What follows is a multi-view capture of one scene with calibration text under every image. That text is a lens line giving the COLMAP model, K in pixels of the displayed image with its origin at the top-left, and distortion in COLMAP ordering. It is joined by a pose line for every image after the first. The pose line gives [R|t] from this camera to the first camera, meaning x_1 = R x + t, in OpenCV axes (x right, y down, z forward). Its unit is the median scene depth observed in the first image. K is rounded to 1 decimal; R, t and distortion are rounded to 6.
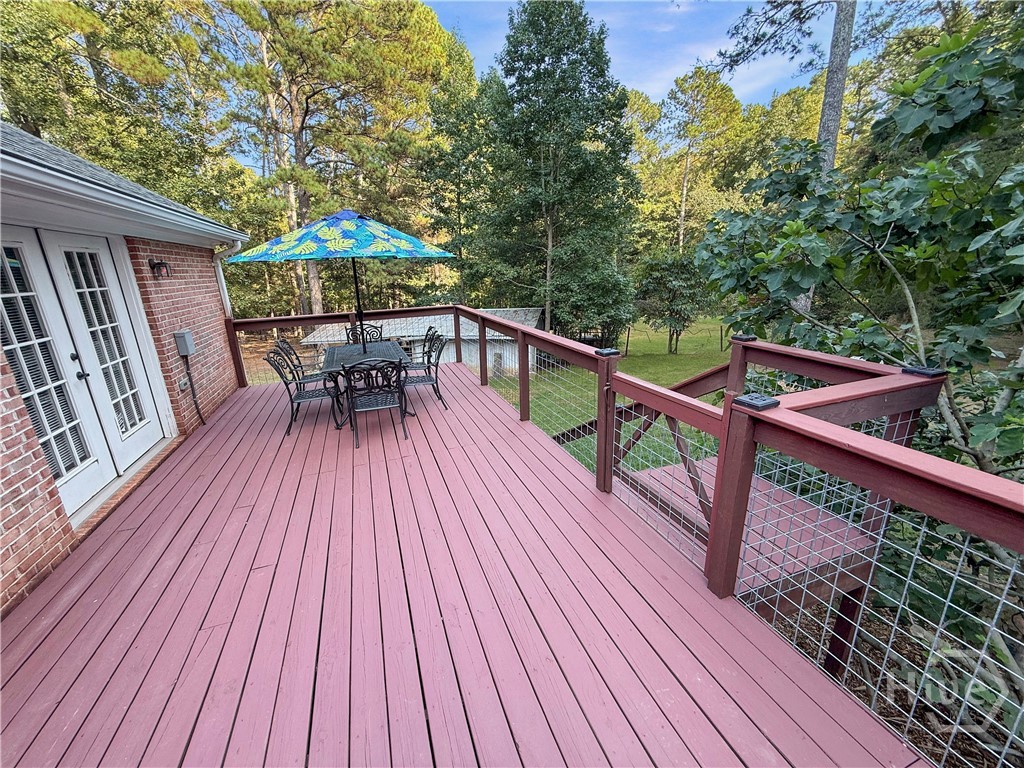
lens RADIAL K [[405.6, 0, 512.0], [0, 405.6, 384.0], [0, 0, 1]] dist [-0.002558, 0.000116]
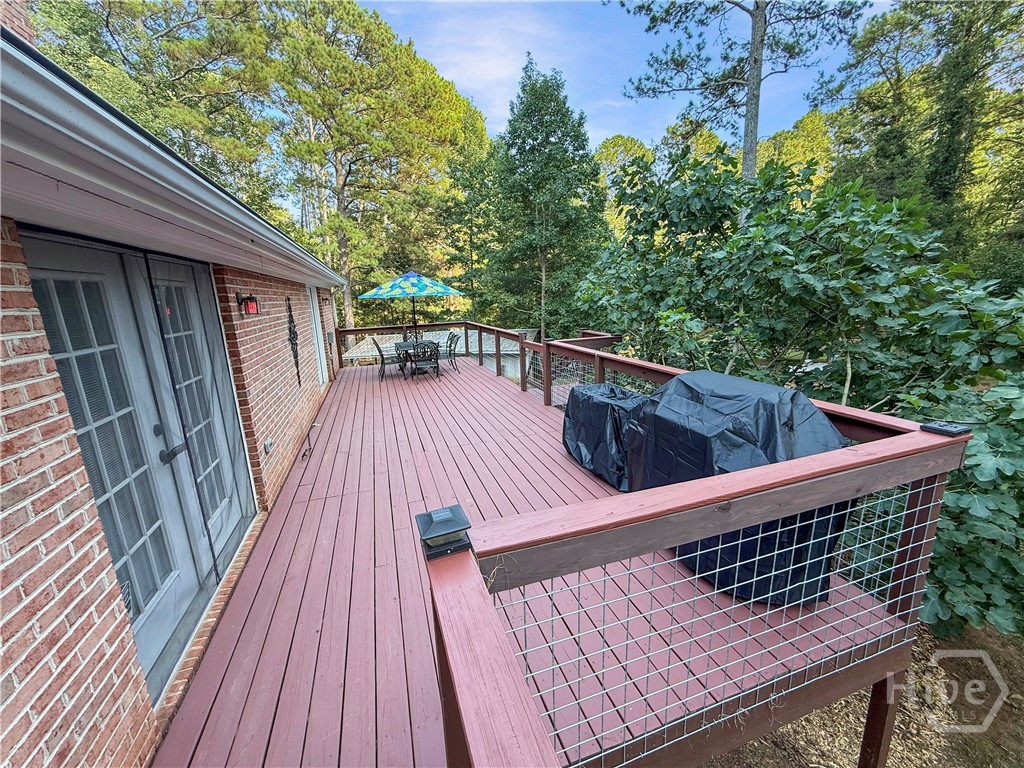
lens RADIAL K [[414.3, 0, 515.2], [0, 414.3, 381.2], [0, 0, 1]] dist [0.002412, 0.000038]
pose [[0.999688, -0.000038, -0.024961, 0.030569], [-0.001780, 0.997344, -0.072813, 0.050362], [0.024897, 0.072835, 0.997033, -0.193222]]
